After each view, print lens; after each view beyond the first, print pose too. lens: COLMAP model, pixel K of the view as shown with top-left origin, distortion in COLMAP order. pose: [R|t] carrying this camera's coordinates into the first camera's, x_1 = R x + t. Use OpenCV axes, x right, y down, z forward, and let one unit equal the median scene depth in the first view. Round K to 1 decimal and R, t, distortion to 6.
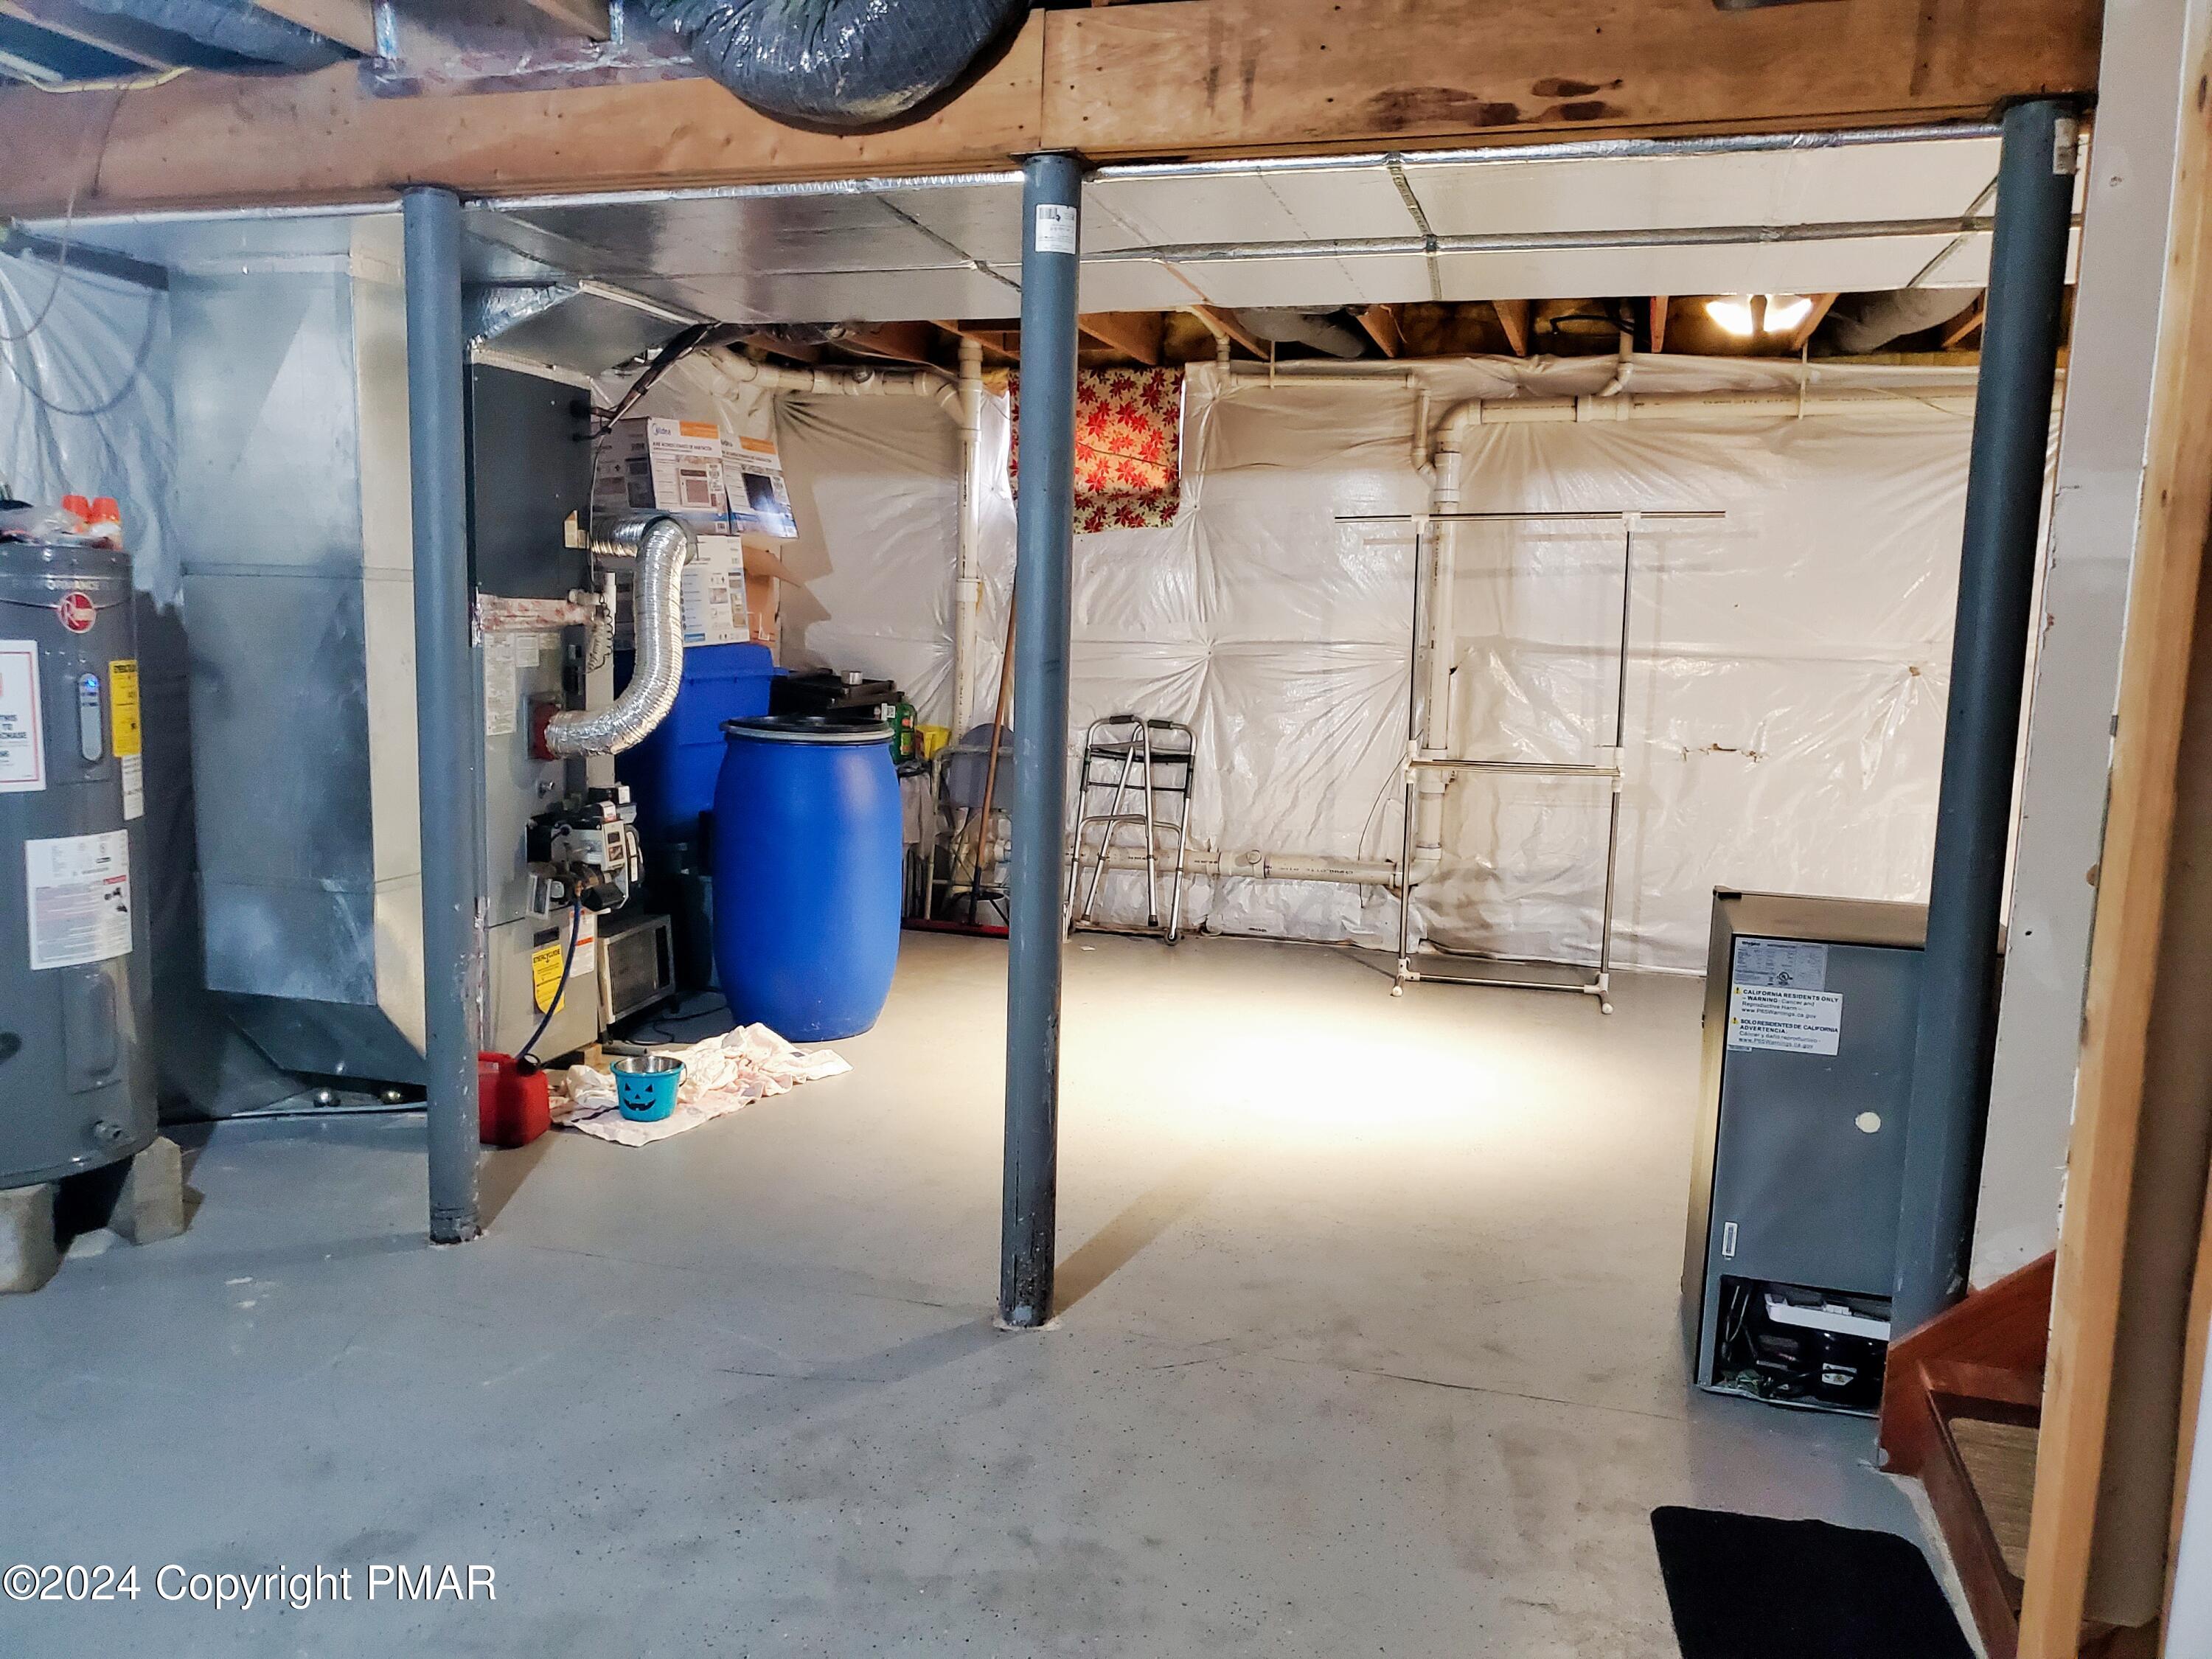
lens RADIAL K [[1733.1, 0, 1095.5], [0, 1733.1, 829.6], [0, 0, 1]] dist [-0.003640, 0.019027]
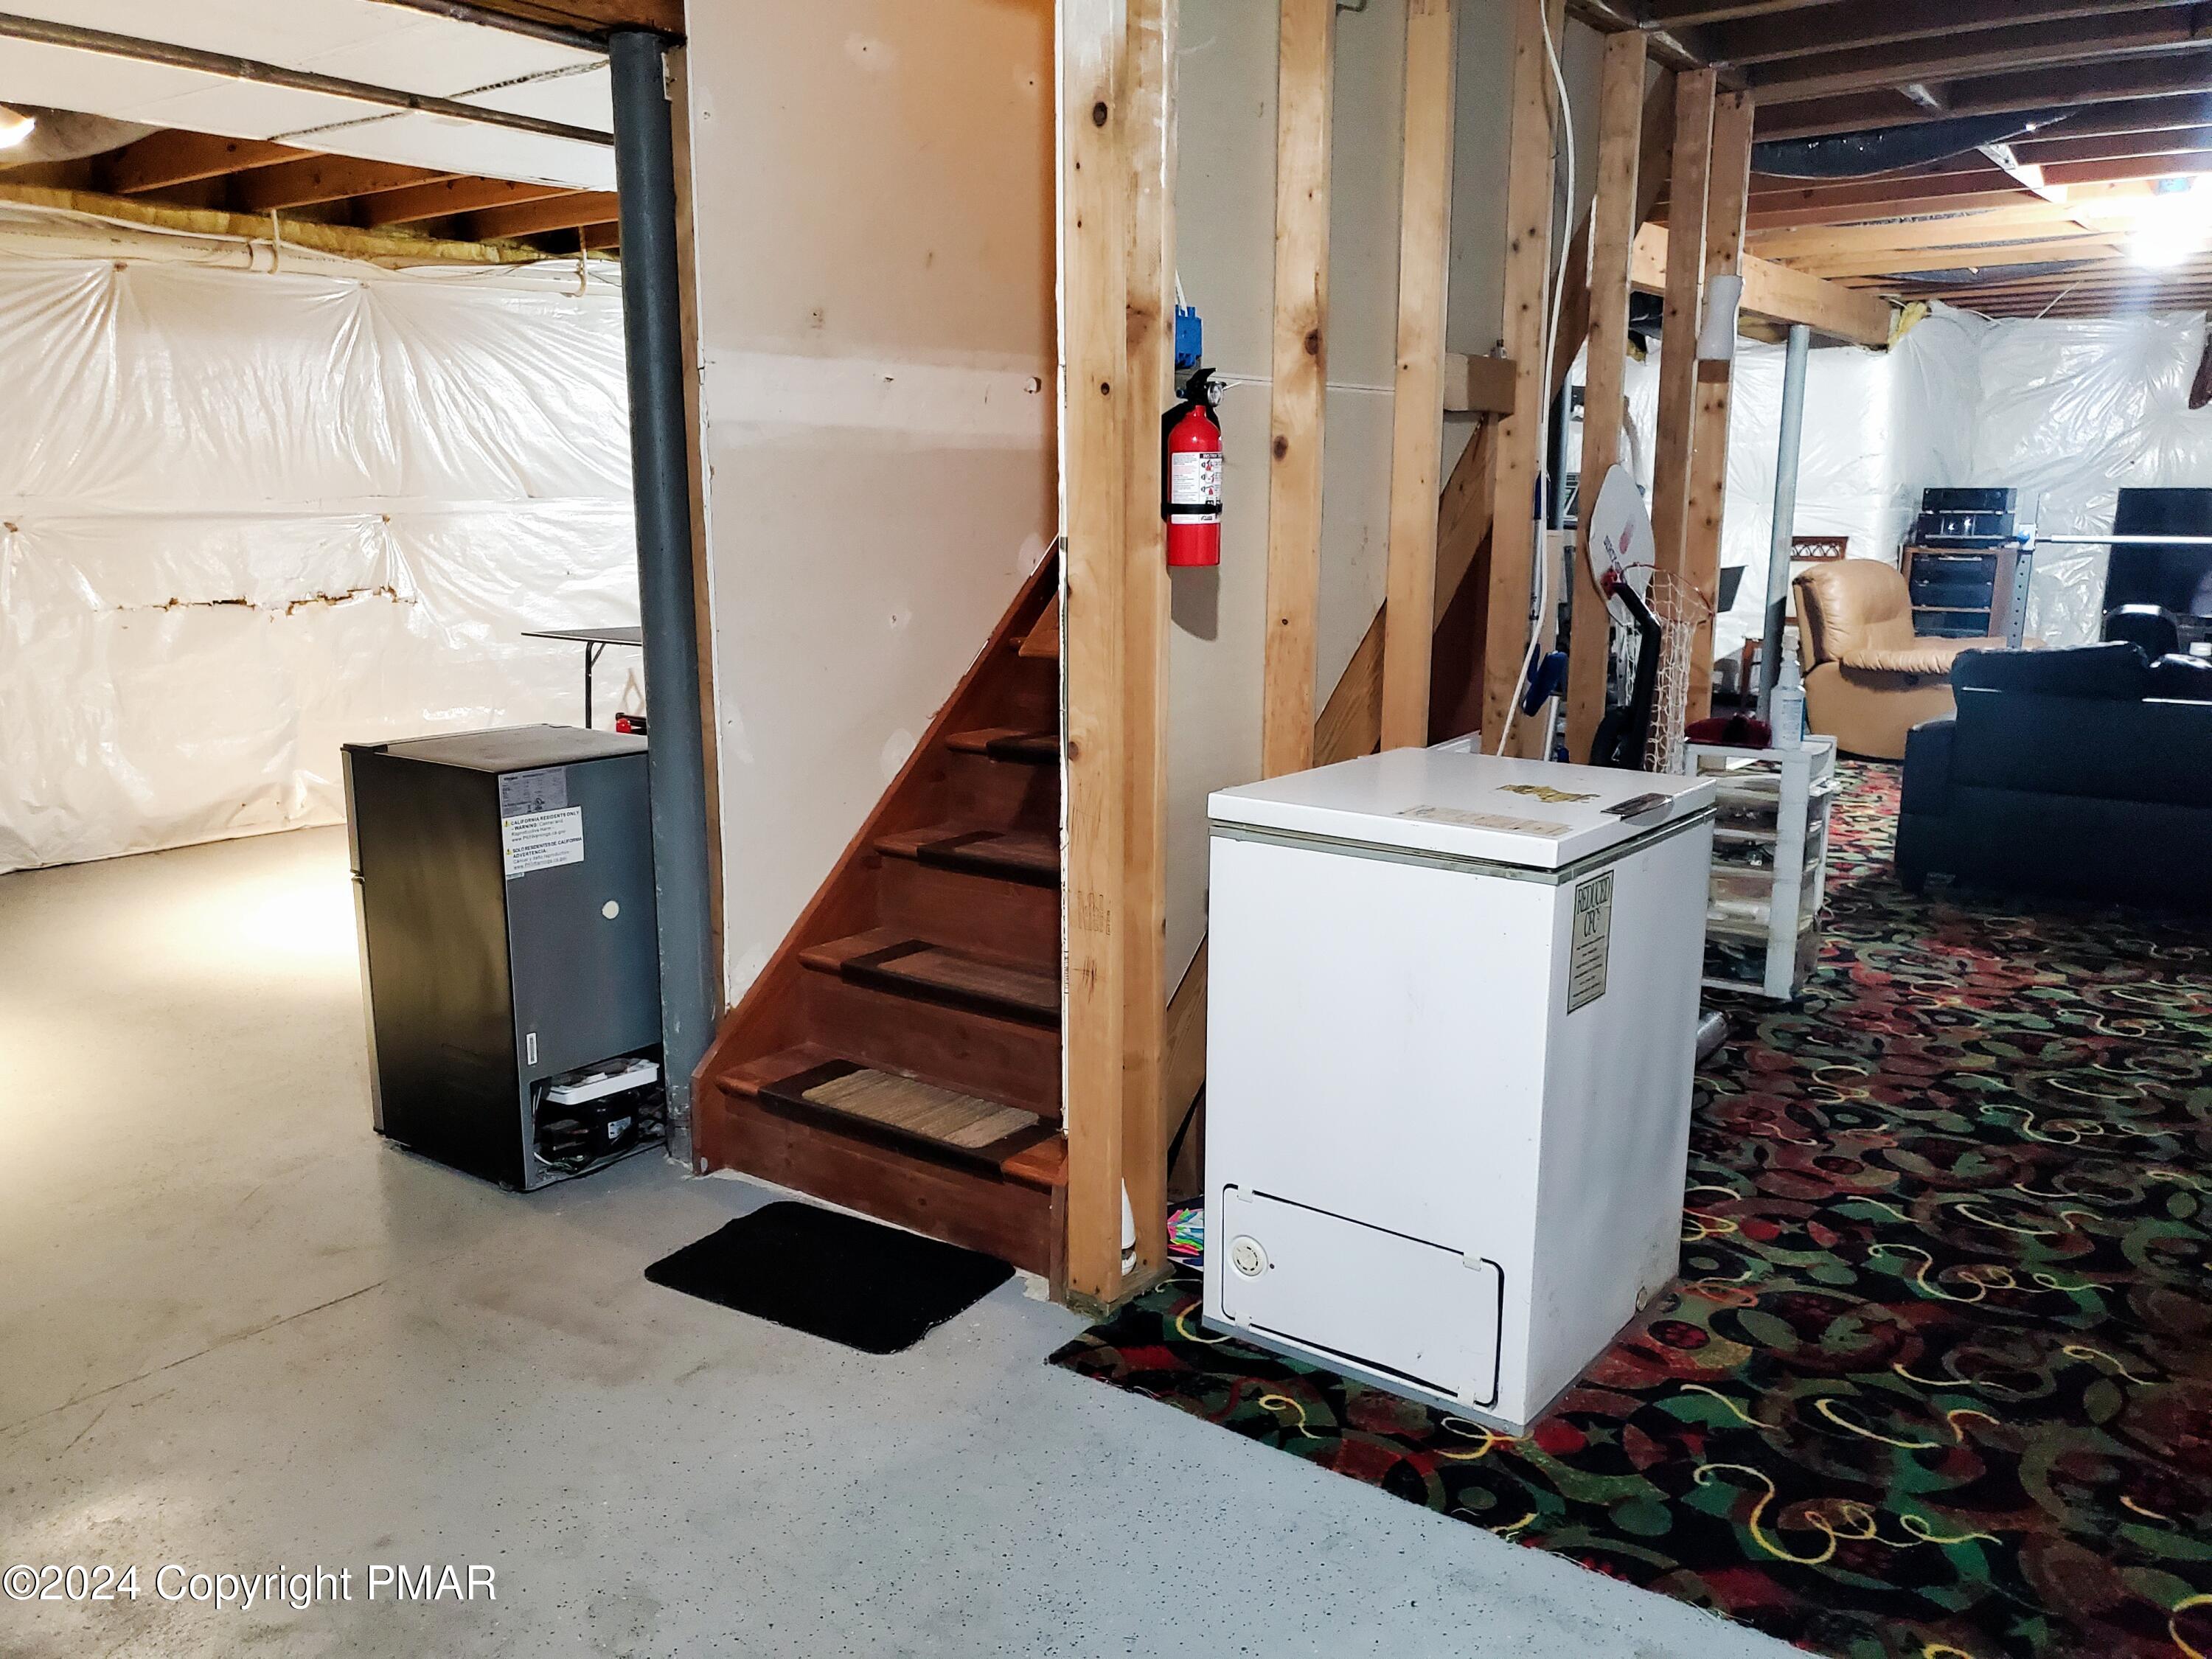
lens RADIAL K [[1733.1, 0, 1086.3], [0, 1733.1, 837.3], [0, 0, 1]] dist [-0.003640, 0.019027]
pose [[0.338306, -0.213356, 0.916530, -0.517284], [0.125777, 0.975472, 0.180651, -0.050529], [-0.932593, 0.054163, 0.356843, 0.289226]]
